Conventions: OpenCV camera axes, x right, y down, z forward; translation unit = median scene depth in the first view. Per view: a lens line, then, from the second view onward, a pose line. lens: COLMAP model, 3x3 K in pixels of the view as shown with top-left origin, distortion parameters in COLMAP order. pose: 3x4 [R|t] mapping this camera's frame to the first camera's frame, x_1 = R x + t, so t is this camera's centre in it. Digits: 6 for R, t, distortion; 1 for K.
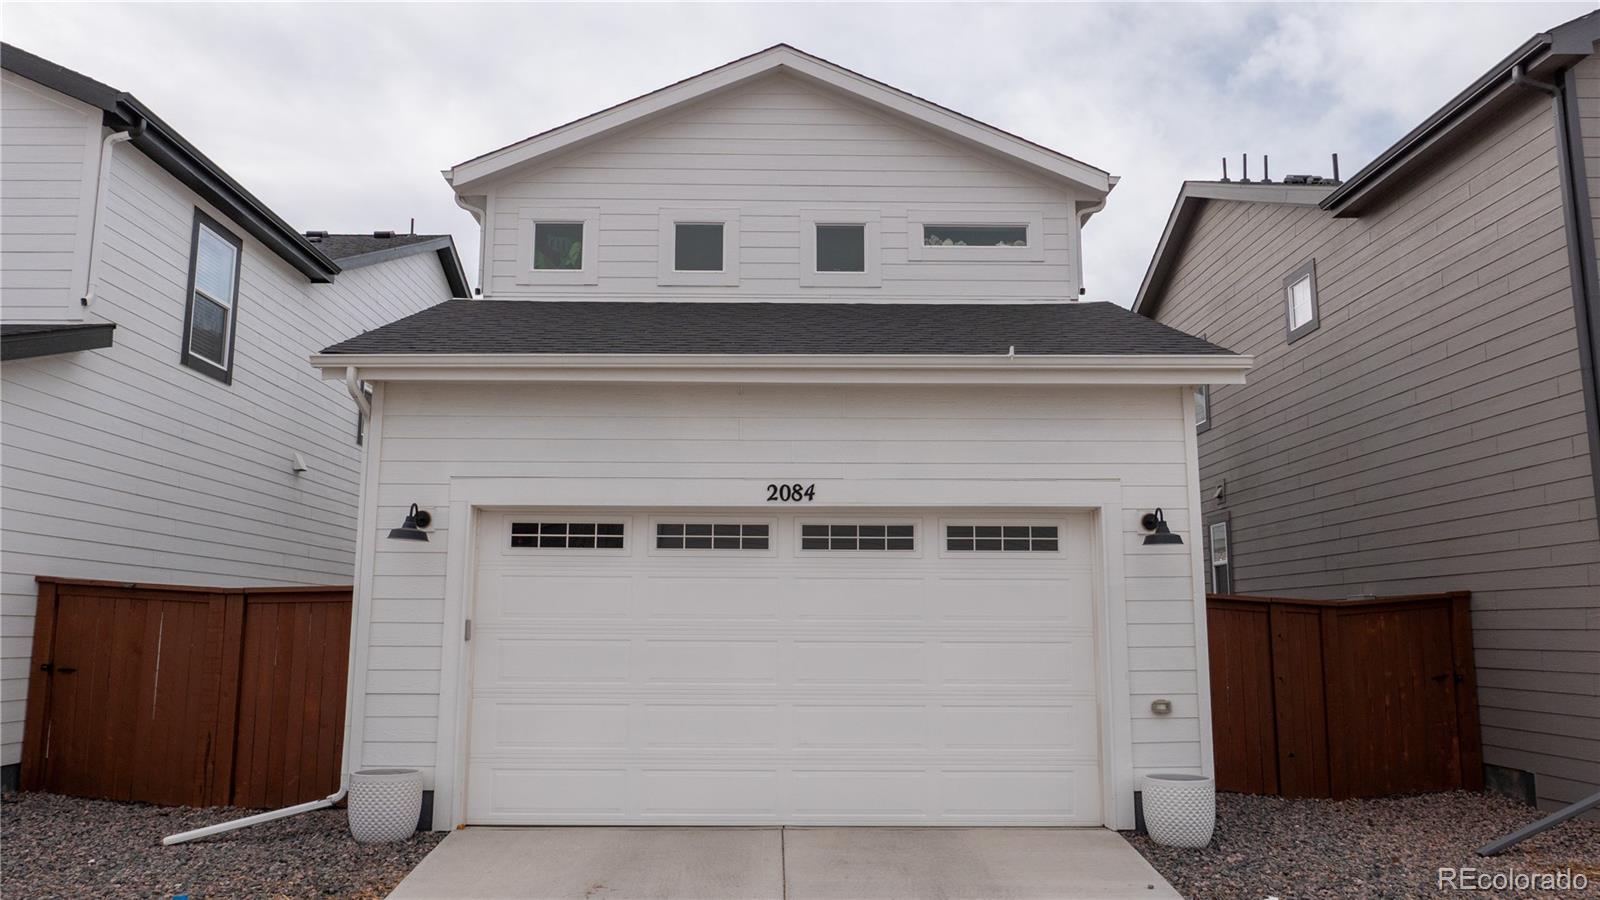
lens RADIAL K [[1155.0, 0, 794.6], [0, 1155.0, 451.1], [0, 0, 1]] dist [-0.014684, 0.003821]
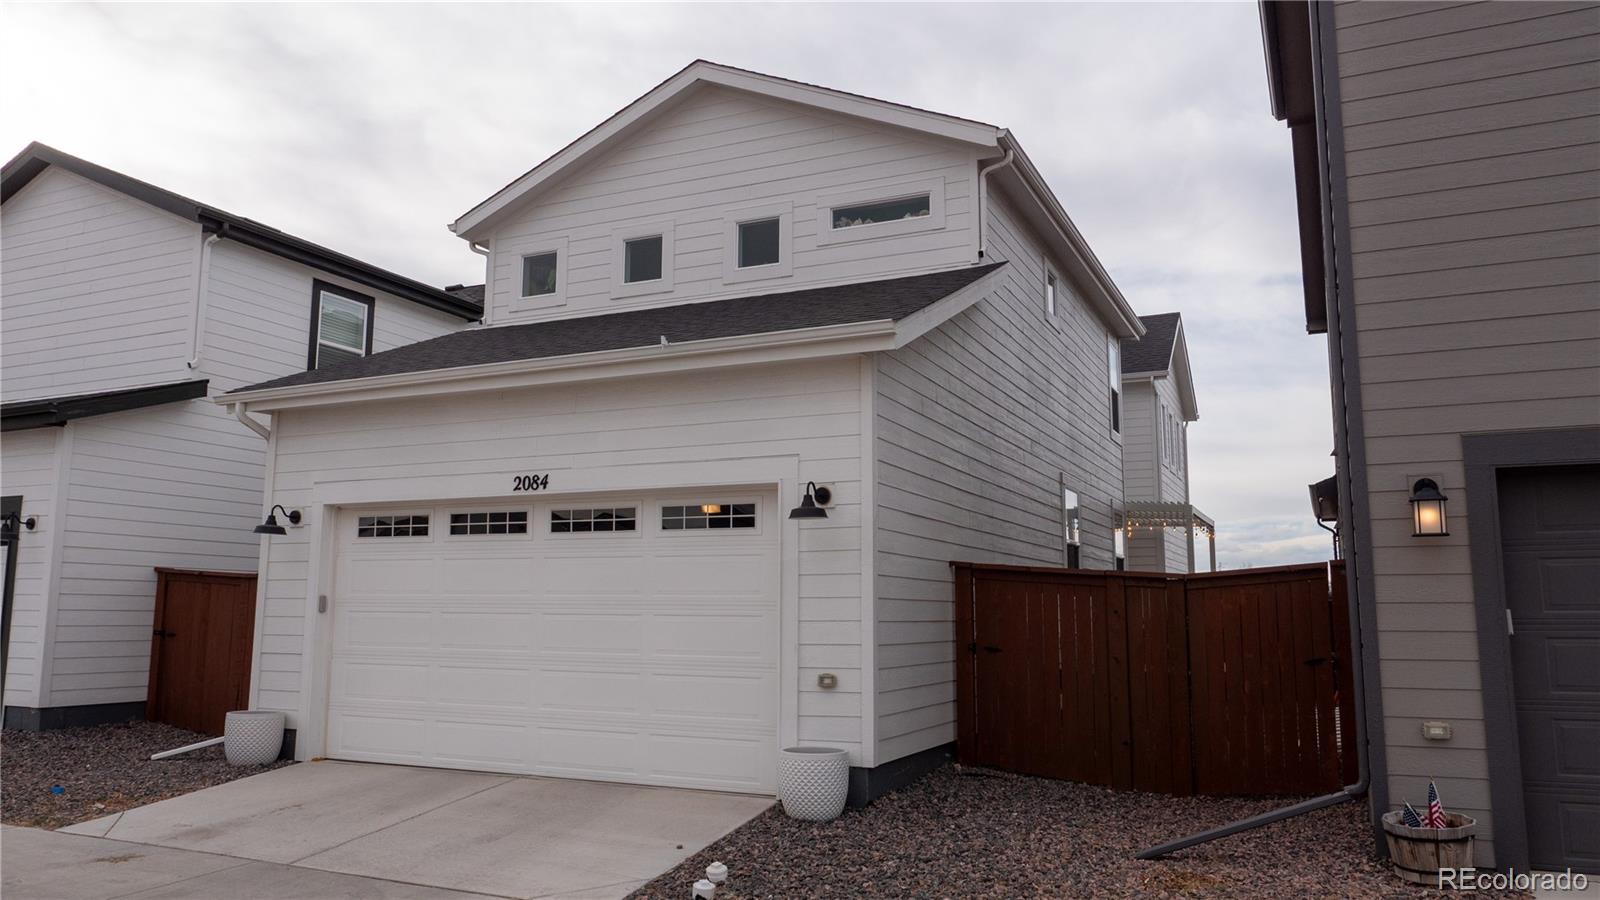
lens RADIAL K [[1155.0, 0, 787.5], [0, 1155.0, 450.8], [0, 0, 1]] dist [-0.014684, 0.003821]
pose [[0.900405, -0.058428, -0.431111, 0.637871], [0.063438, 0.997982, -0.002761, 0.021182], [0.430402, -0.024863, 0.902295, 0.078577]]
